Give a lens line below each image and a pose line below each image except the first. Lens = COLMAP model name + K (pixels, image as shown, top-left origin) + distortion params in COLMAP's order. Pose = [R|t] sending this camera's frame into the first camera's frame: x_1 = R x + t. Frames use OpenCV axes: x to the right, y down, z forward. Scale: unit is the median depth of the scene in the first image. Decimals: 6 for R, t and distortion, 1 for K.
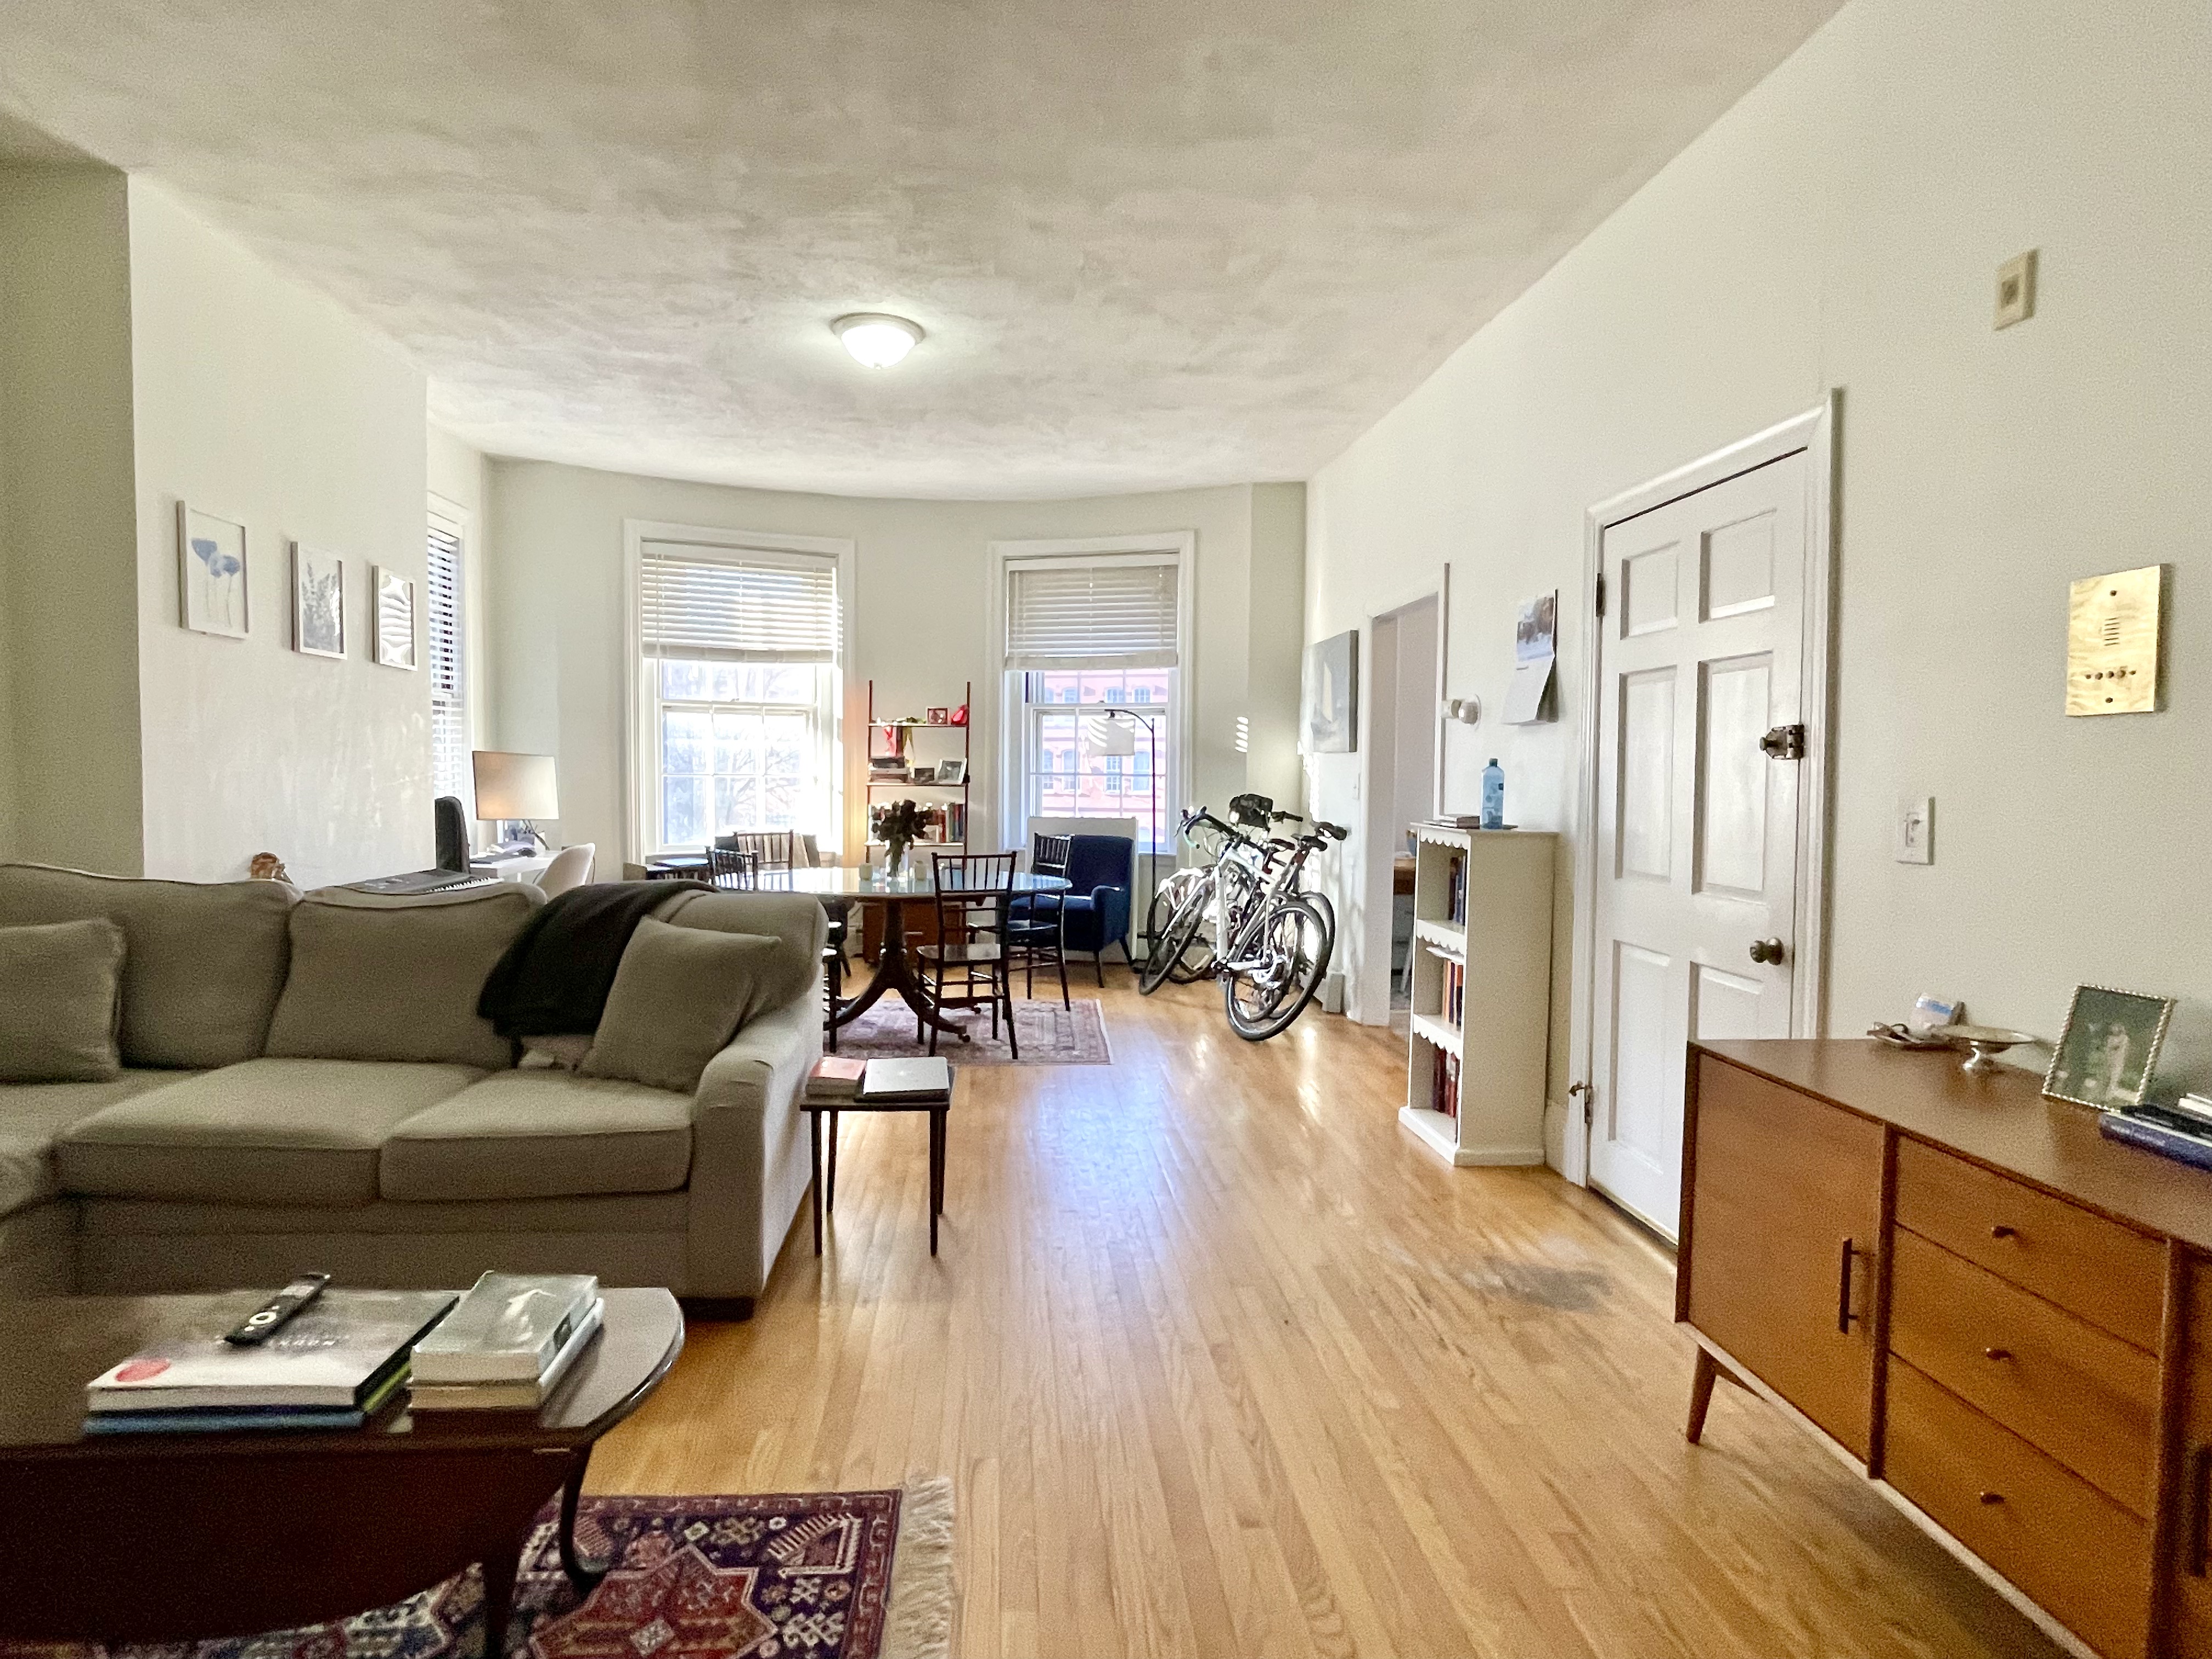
lens RADIAL K [[1183.8, 0, 1095.8], [0, 1183.8, 830.8], [0, 0, 1]] dist [0.001924, -0.005405]
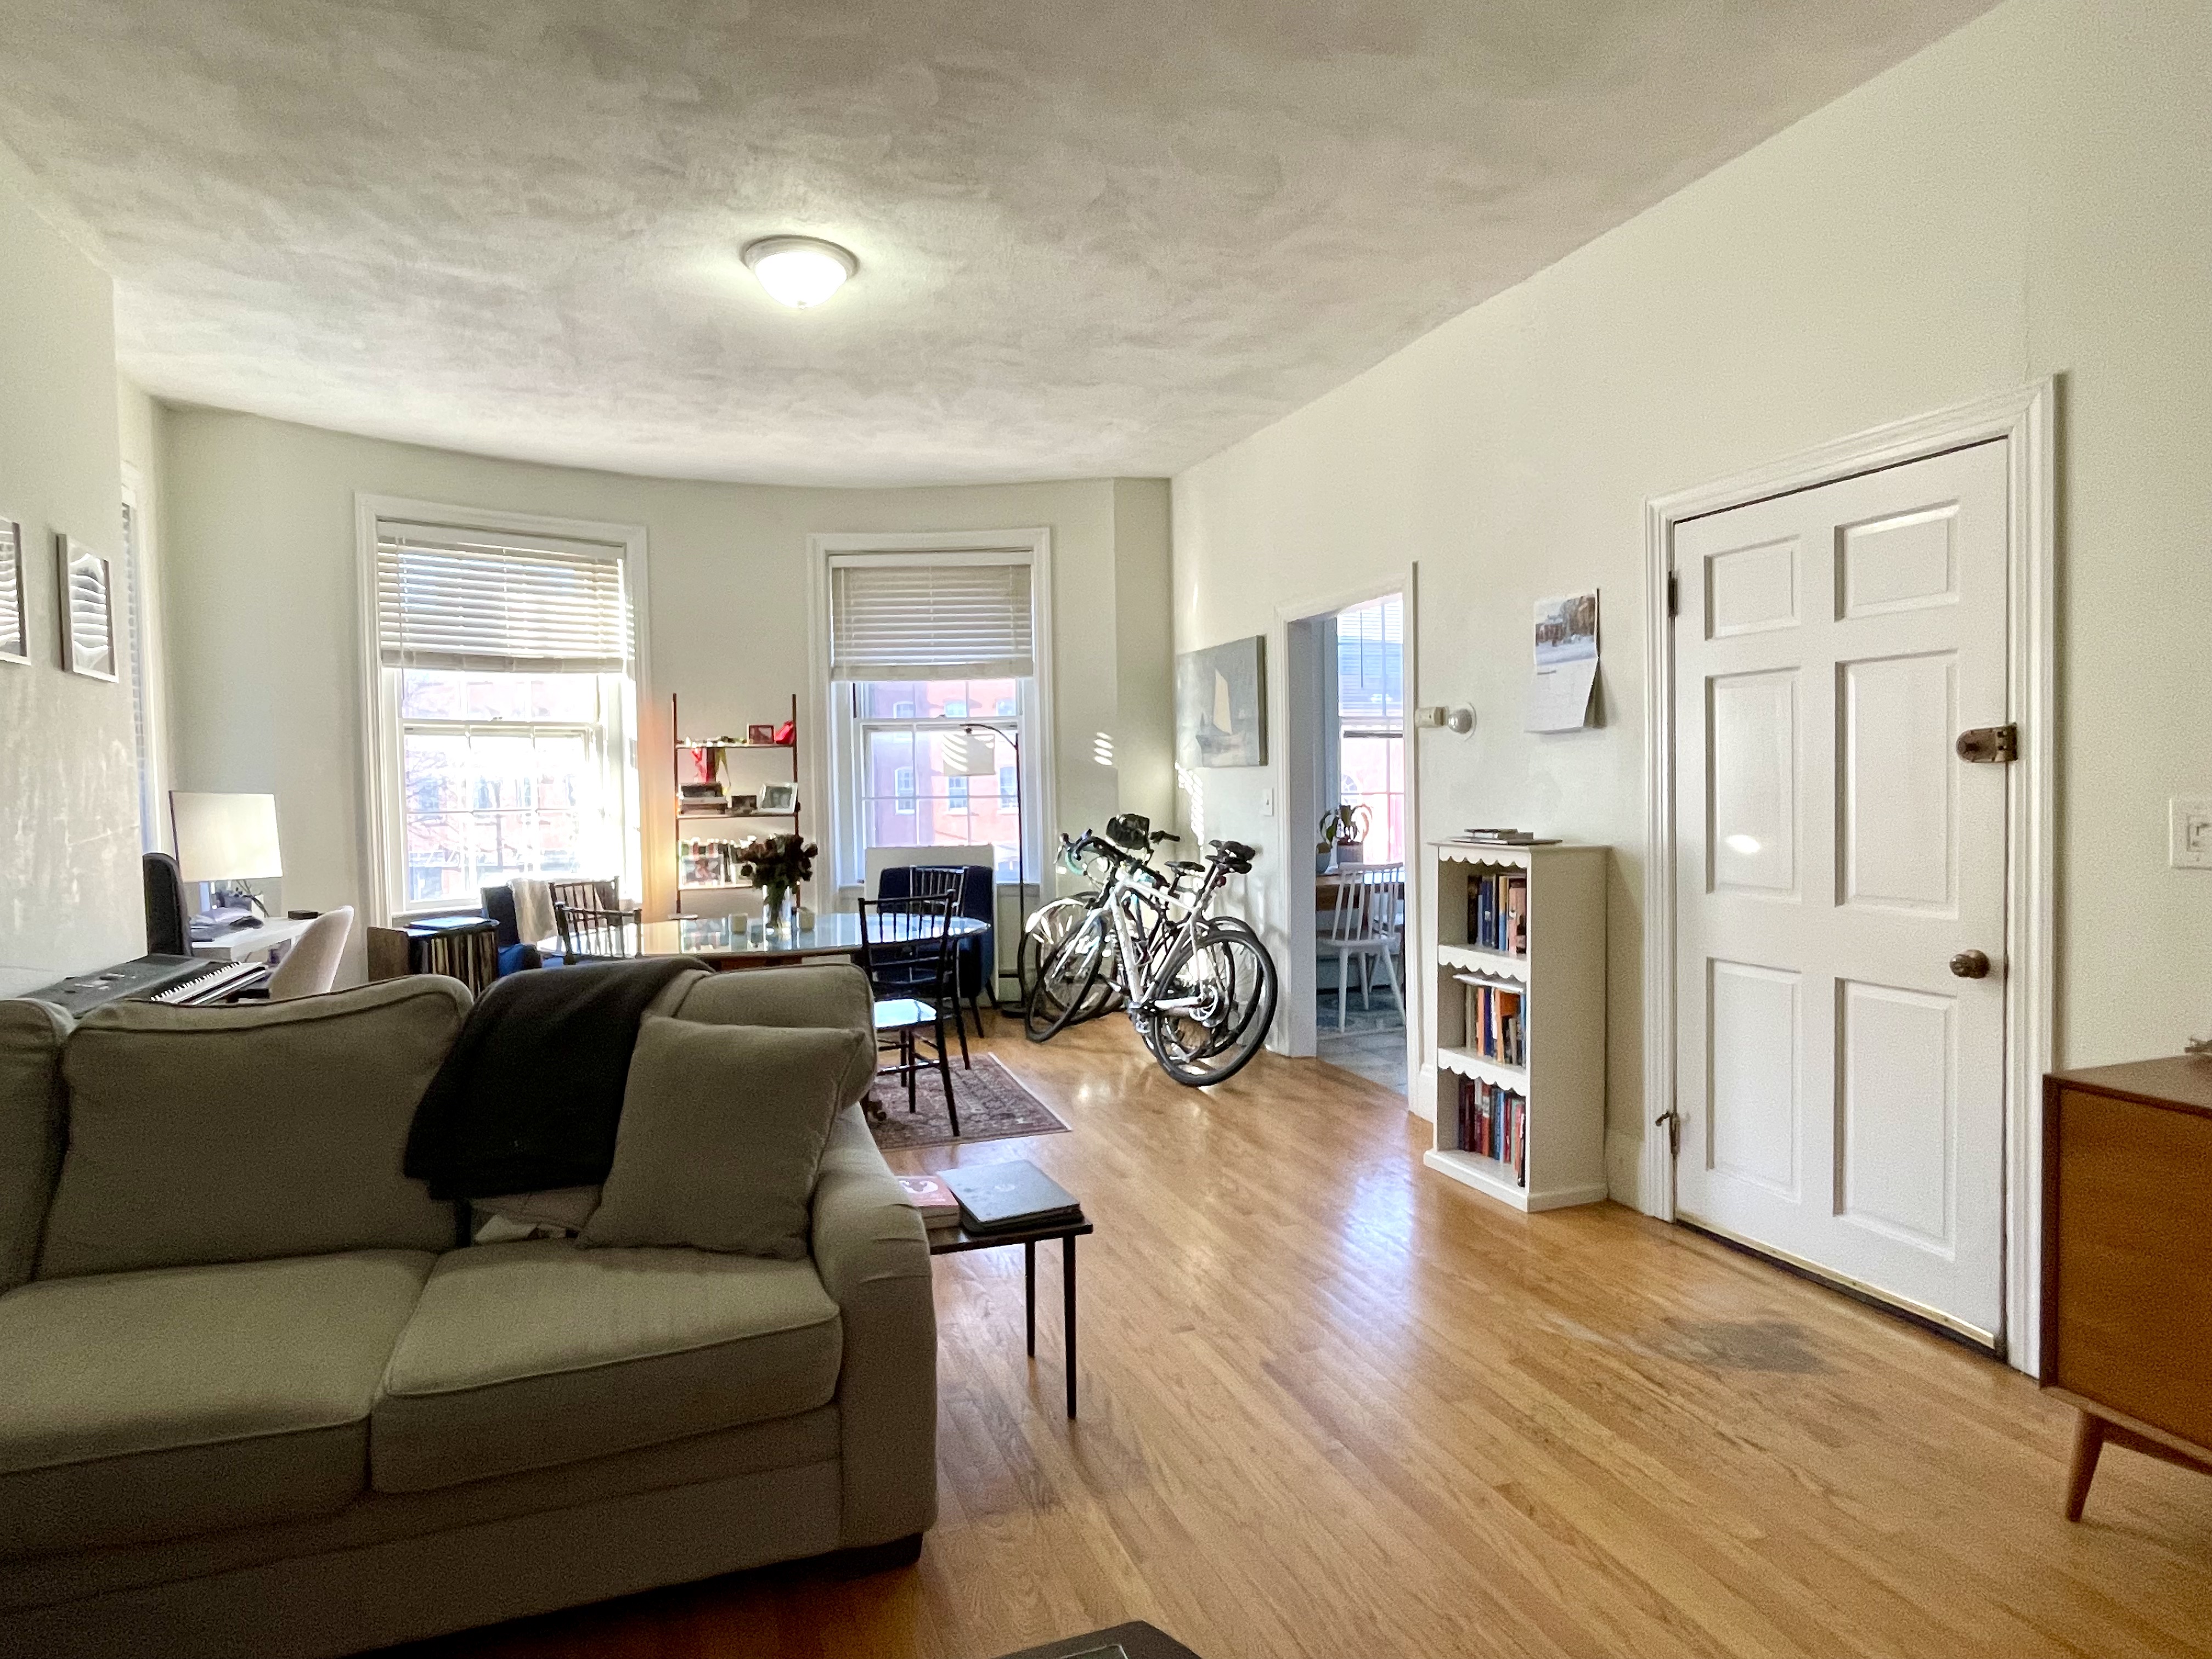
lens RADIAL K [[1216.7, 0, 1094.1], [0, 1216.7, 833.6], [0, 0, 1]] dist [-0.004038, -0.001645]
pose [[0.964303, -0.037329, 0.262156, -0.230694], [0.040650, 0.999147, -0.007253, -0.015828], [-0.261662, 0.017651, 0.964998, 0.153657]]
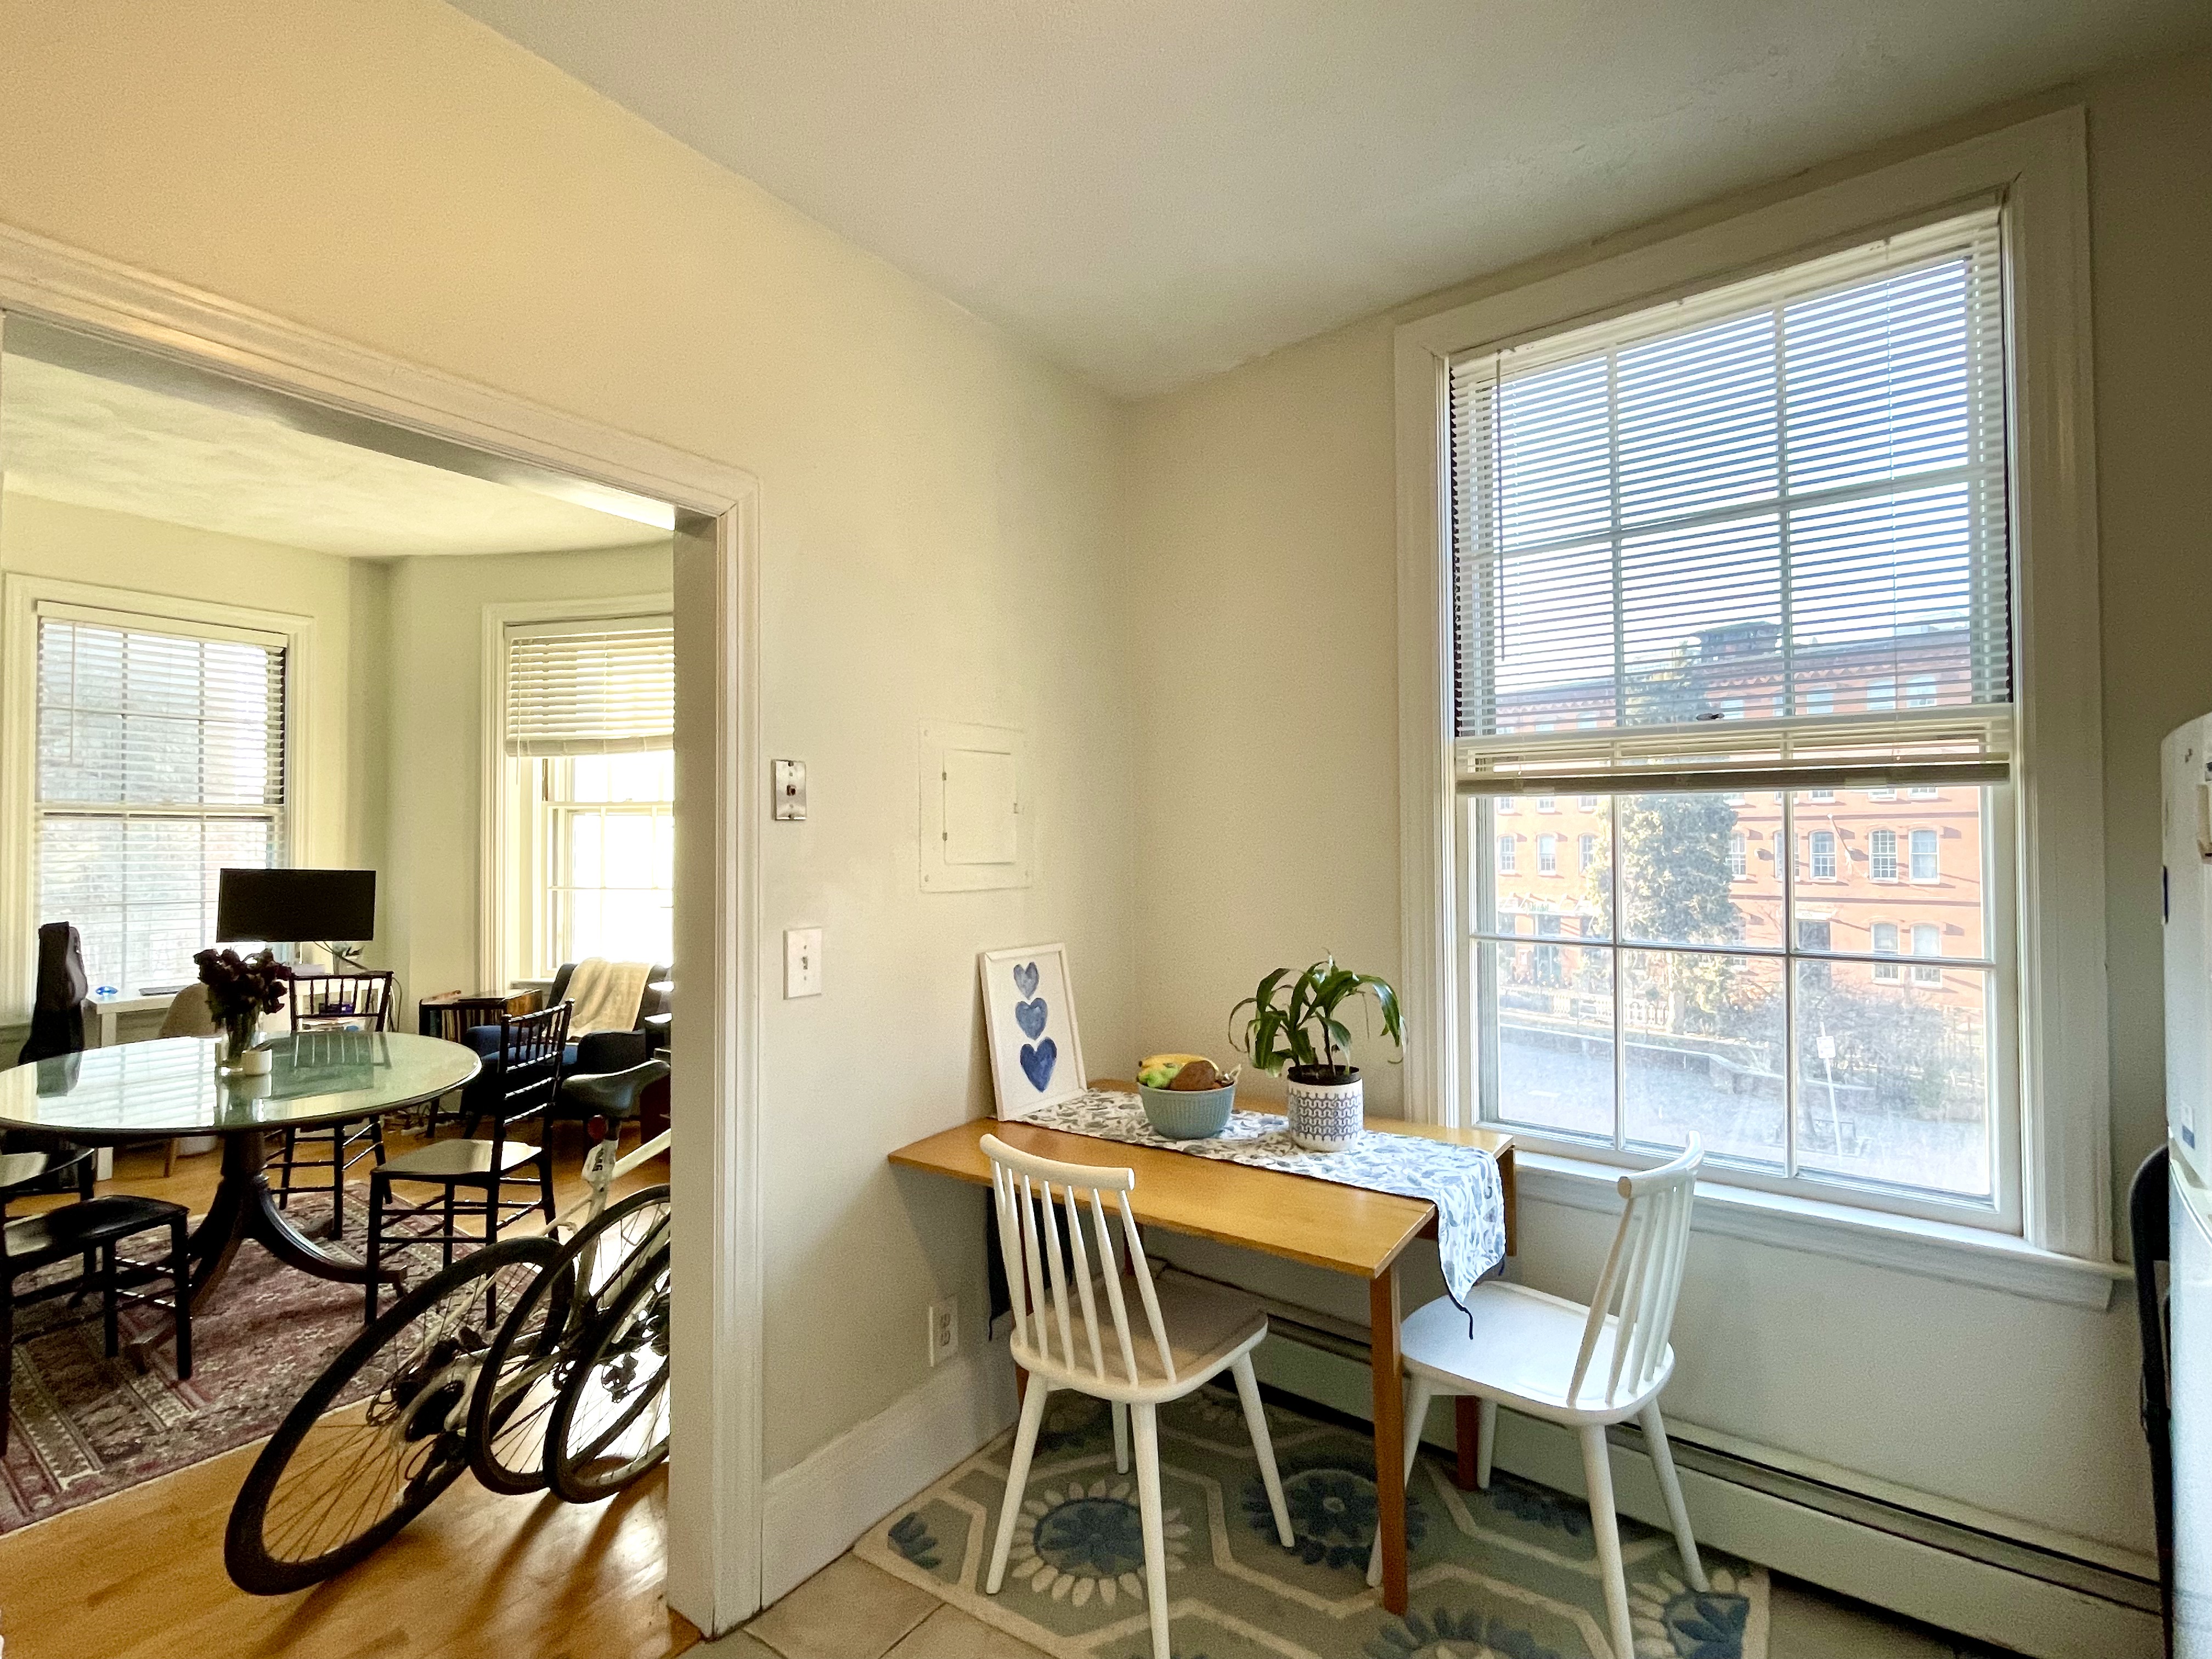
lens RADIAL K [[1057.8, 0, 1105.6], [0, 1057.8, 842.6], [0, 0, 1]] dist [-0.001938, -0.000378]
pose [[0.783461, -0.014558, -0.621270, 0.746220], [-0.024074, 0.998264, -0.053751, -0.084541], [0.620974, 0.057068, 0.781751, 1.101416]]
